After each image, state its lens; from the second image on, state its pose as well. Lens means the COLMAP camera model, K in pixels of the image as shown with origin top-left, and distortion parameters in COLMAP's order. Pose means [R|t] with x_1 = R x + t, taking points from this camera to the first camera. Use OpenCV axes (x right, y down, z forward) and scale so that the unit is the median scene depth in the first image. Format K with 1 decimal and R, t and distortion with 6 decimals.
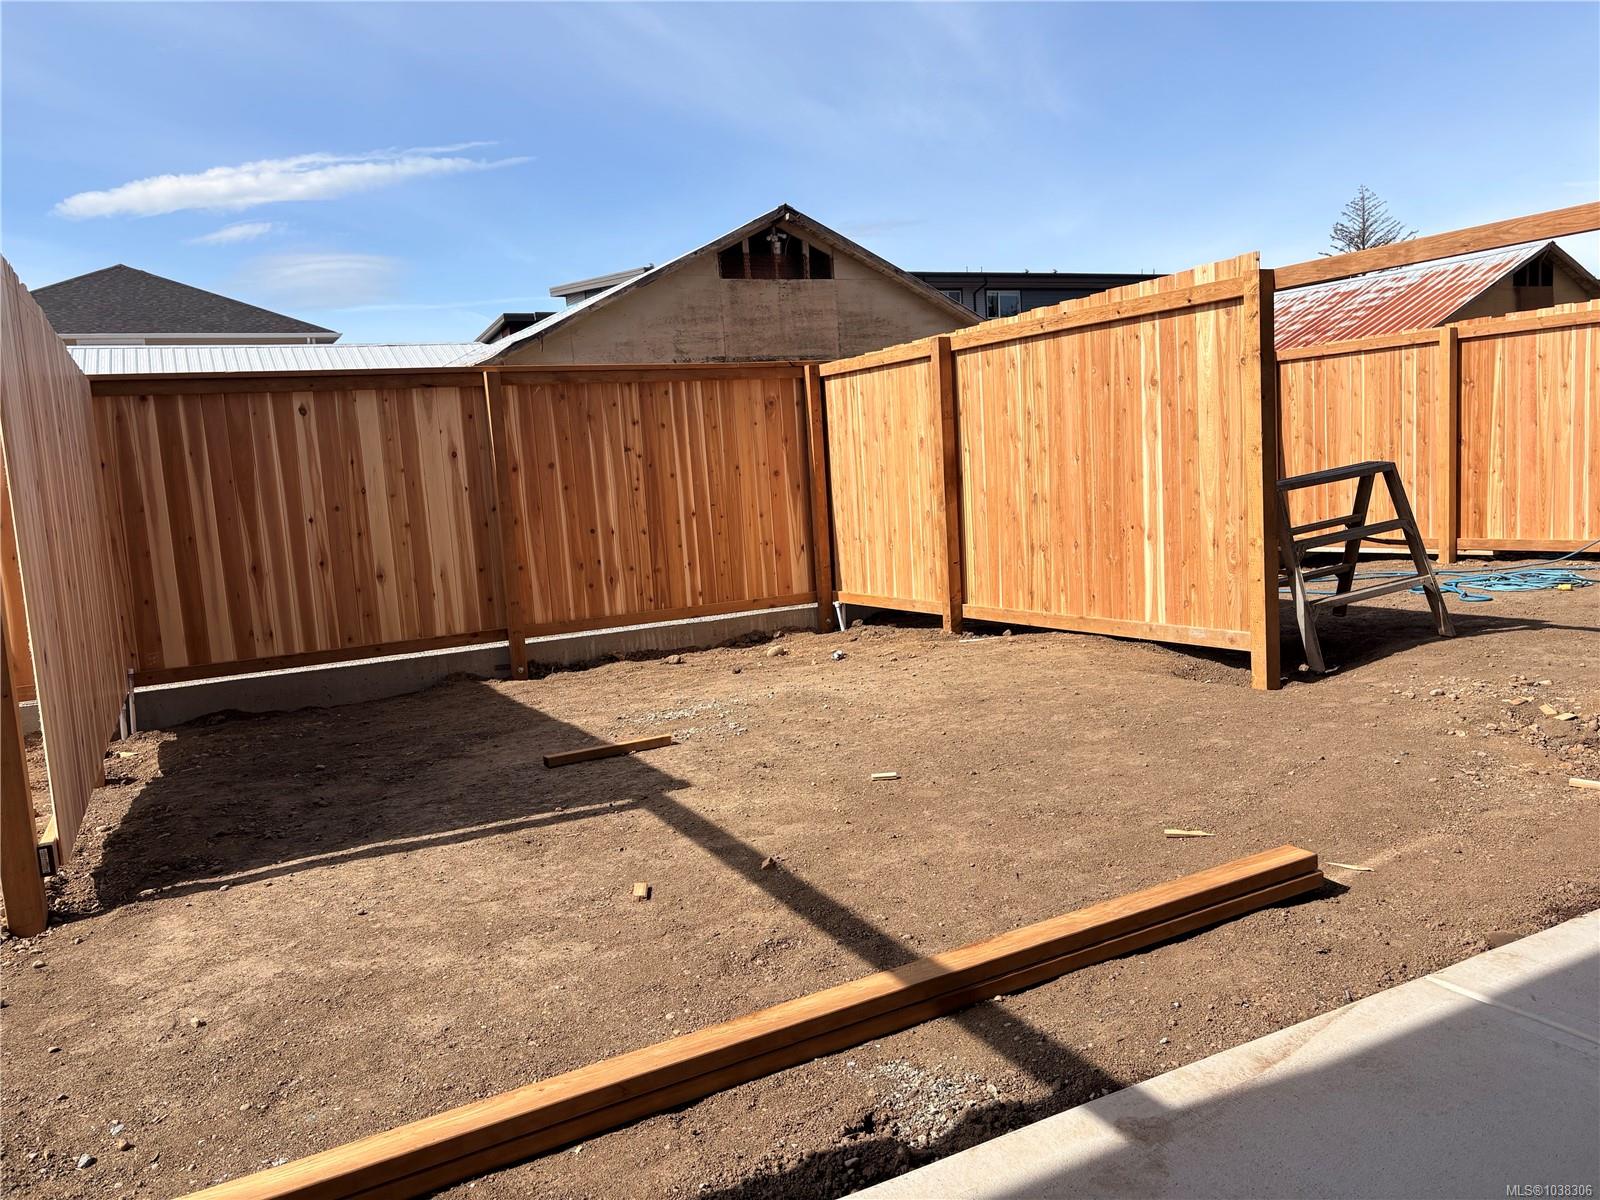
lens RADIAL K [[1226.1, 0, 807.9], [0, 1226.1, 623.5], [0, 0, 1]] dist [0.080325, -0.102819]
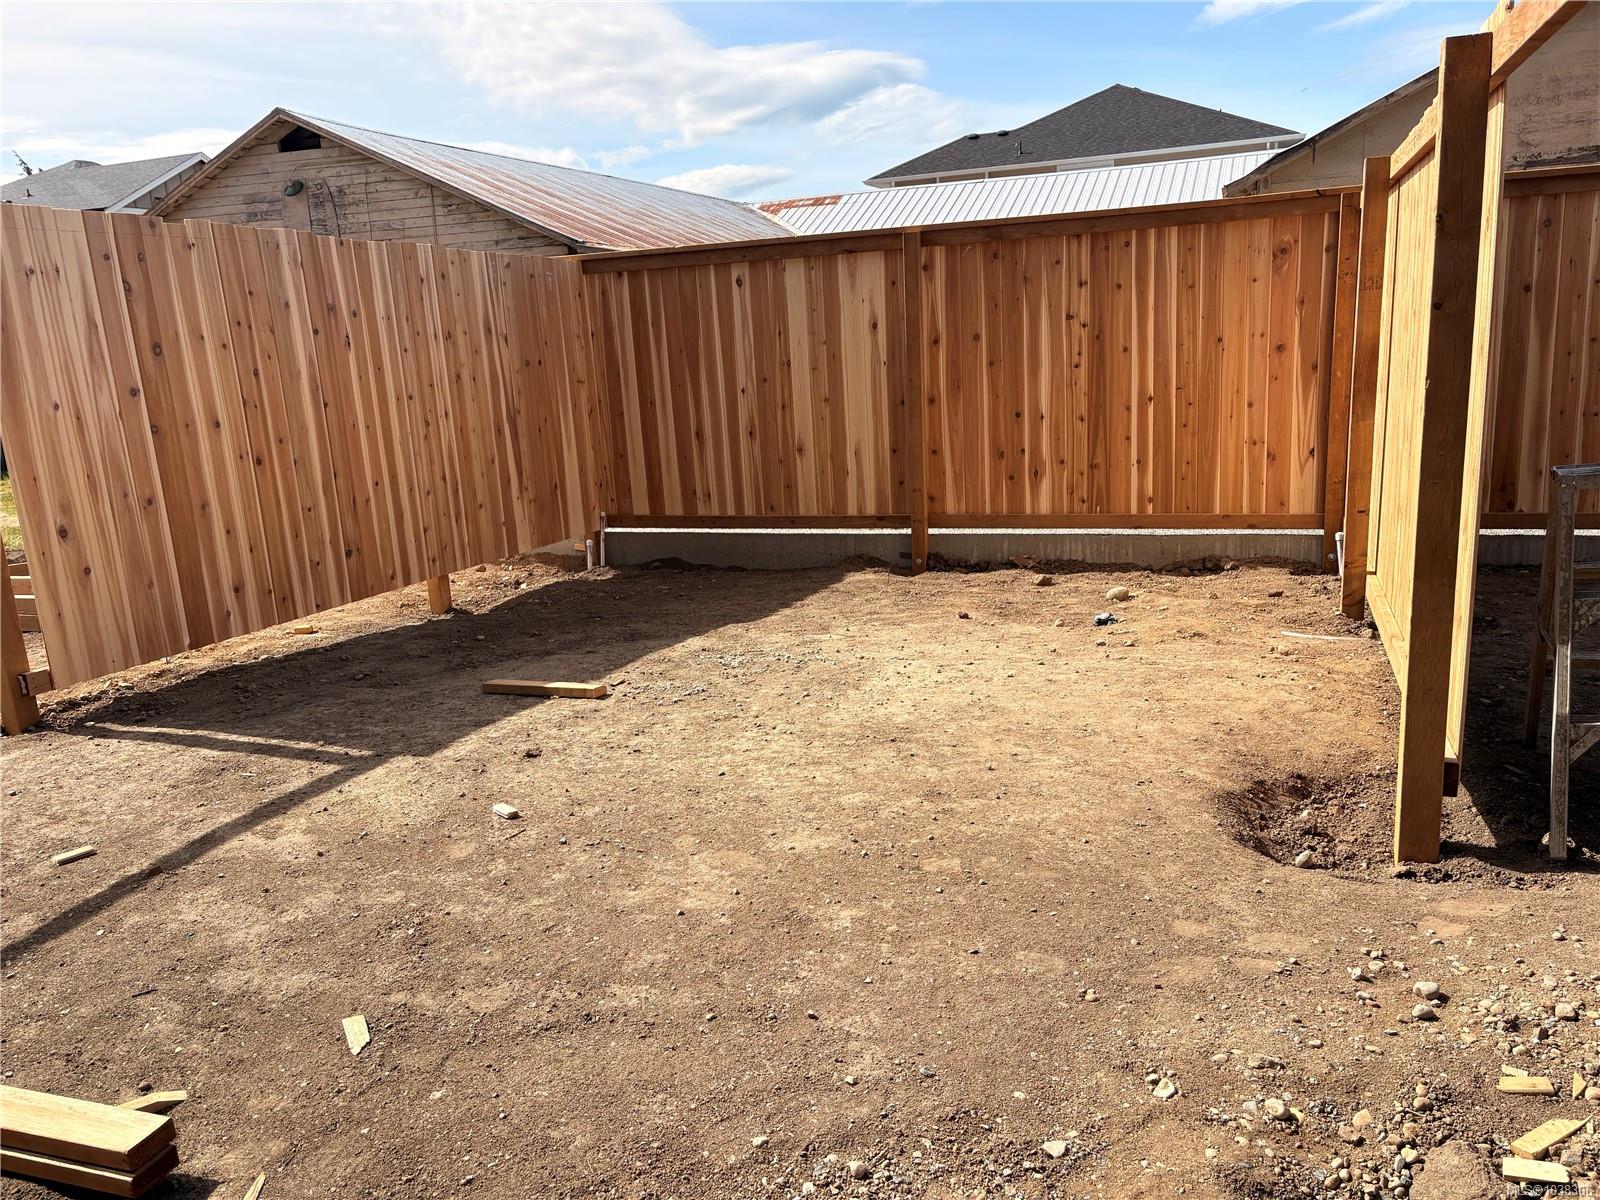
lens RADIAL K [[1226.1, 0, 807.9], [0, 1226.1, 623.5], [0, 0, 1]] dist [0.080325, -0.102819]
pose [[0.666976, 0.197545, -0.718414, 0.404459], [-0.084414, 0.978039, 0.190565, -0.090306], [0.740282, -0.066458, 0.669004, 0.322995]]
